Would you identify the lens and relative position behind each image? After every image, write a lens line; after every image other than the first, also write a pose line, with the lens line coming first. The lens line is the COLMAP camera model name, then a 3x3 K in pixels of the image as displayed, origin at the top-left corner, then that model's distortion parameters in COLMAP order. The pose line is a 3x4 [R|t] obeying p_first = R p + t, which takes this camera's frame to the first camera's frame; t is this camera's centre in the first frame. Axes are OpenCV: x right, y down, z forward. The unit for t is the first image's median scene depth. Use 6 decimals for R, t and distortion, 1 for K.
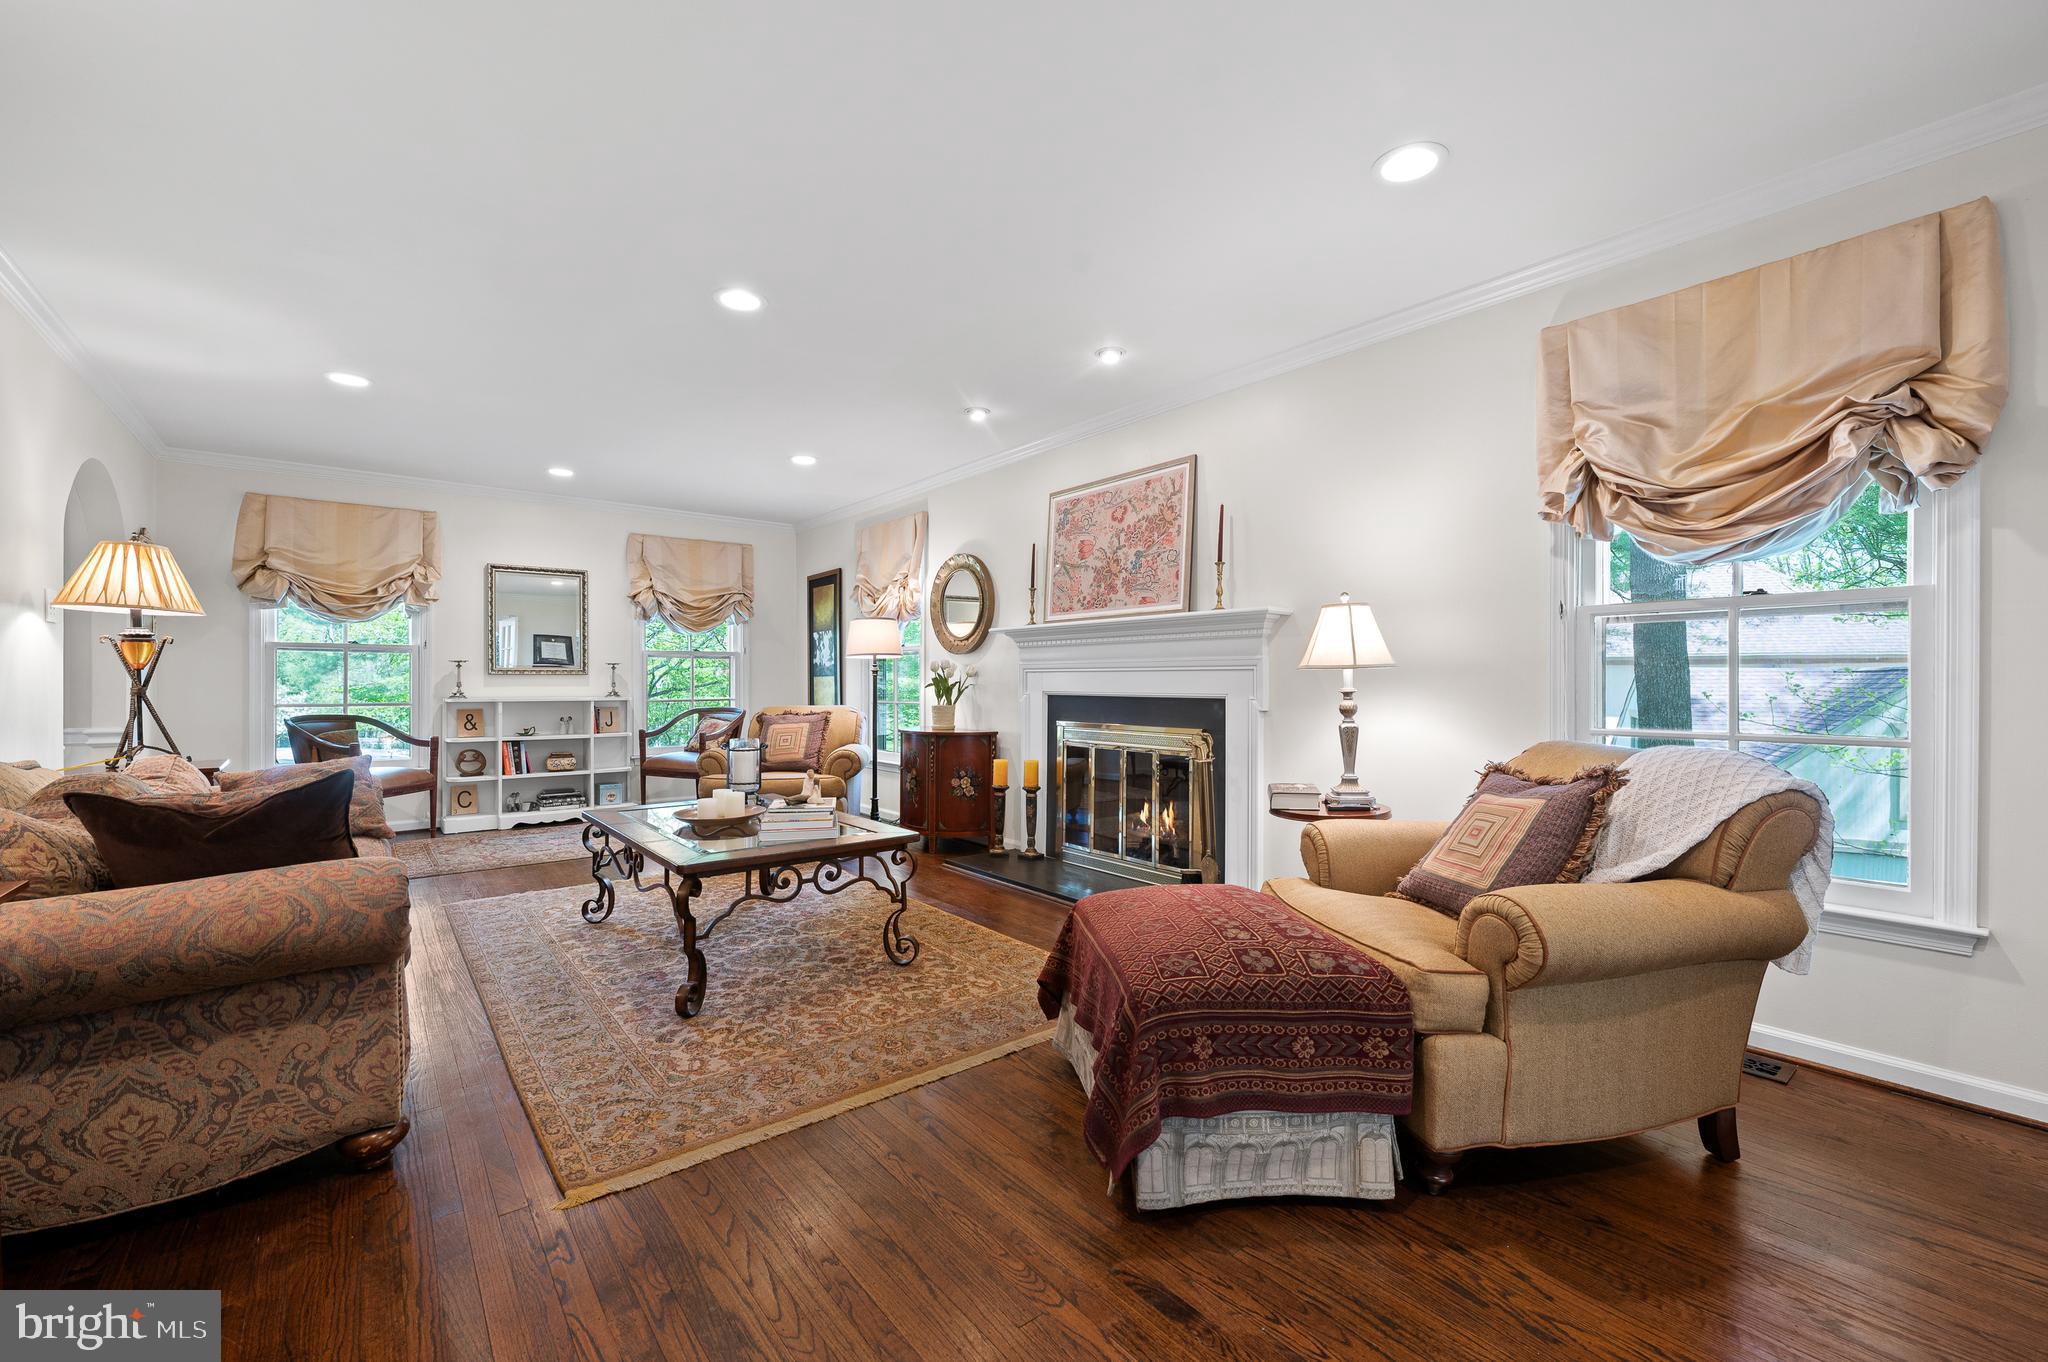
lens RADIAL K [[835.5, 0, 1027.8], [0, 835.5, 682.1], [0, 0, 1]] dist [-0.000353, 0.000044]
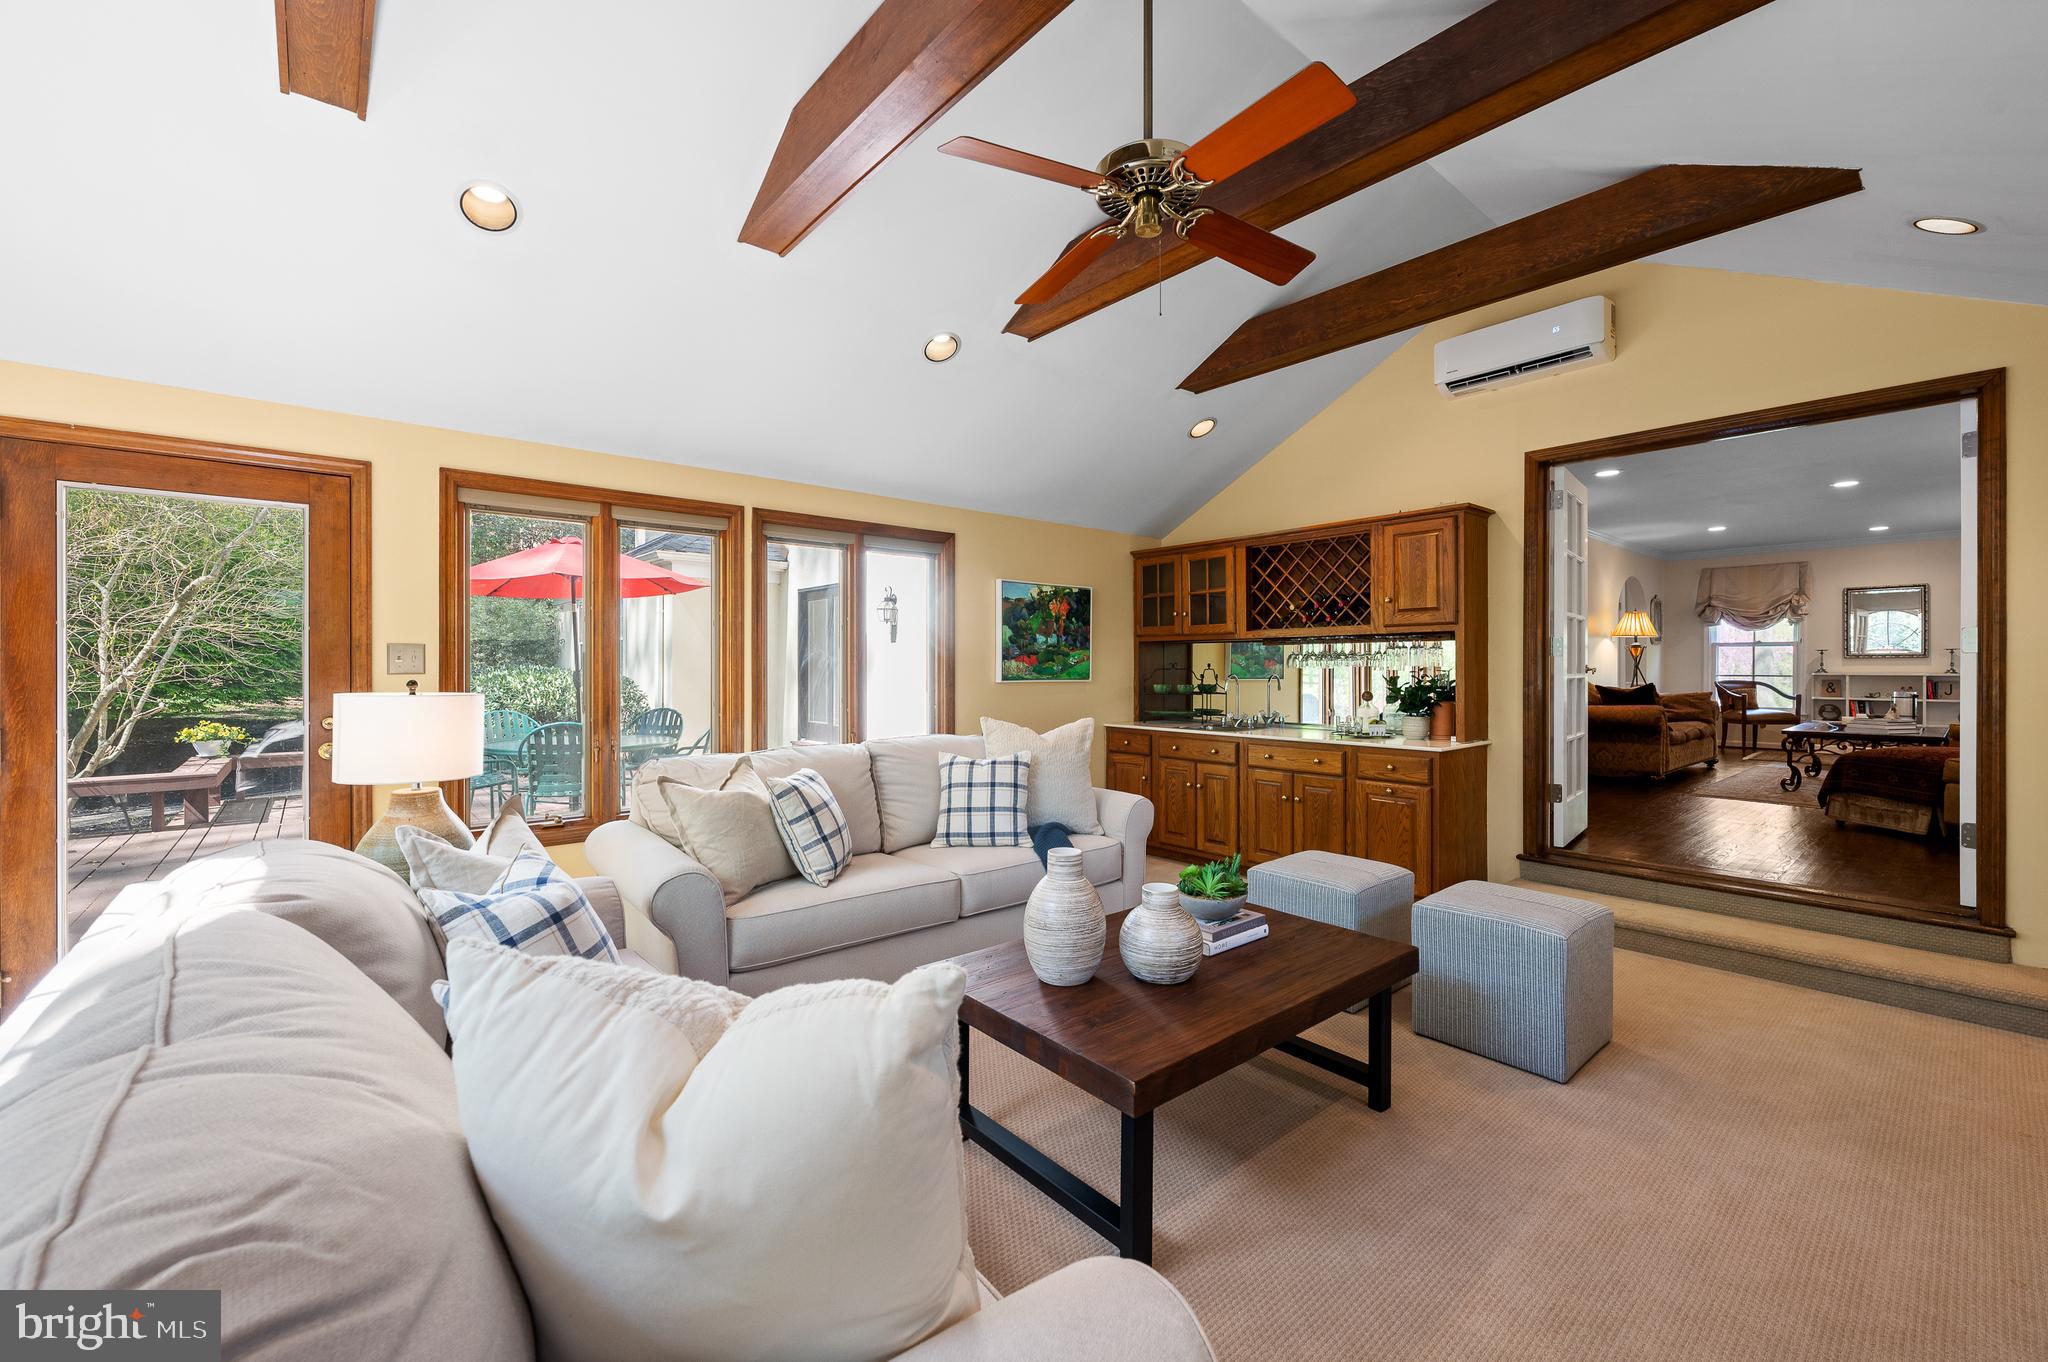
lens RADIAL K [[829.8, 0, 1027.2], [0, 829.8, 666.2], [0, 0, 1]] dist [-0.000963, -0.000204]
pose [[0.032919, -0.001905, -0.999456, 0.953850], [-0.002724, 0.999994, -0.001996, 0.014568], [0.999454, 0.002789, 0.032914, -0.654876]]
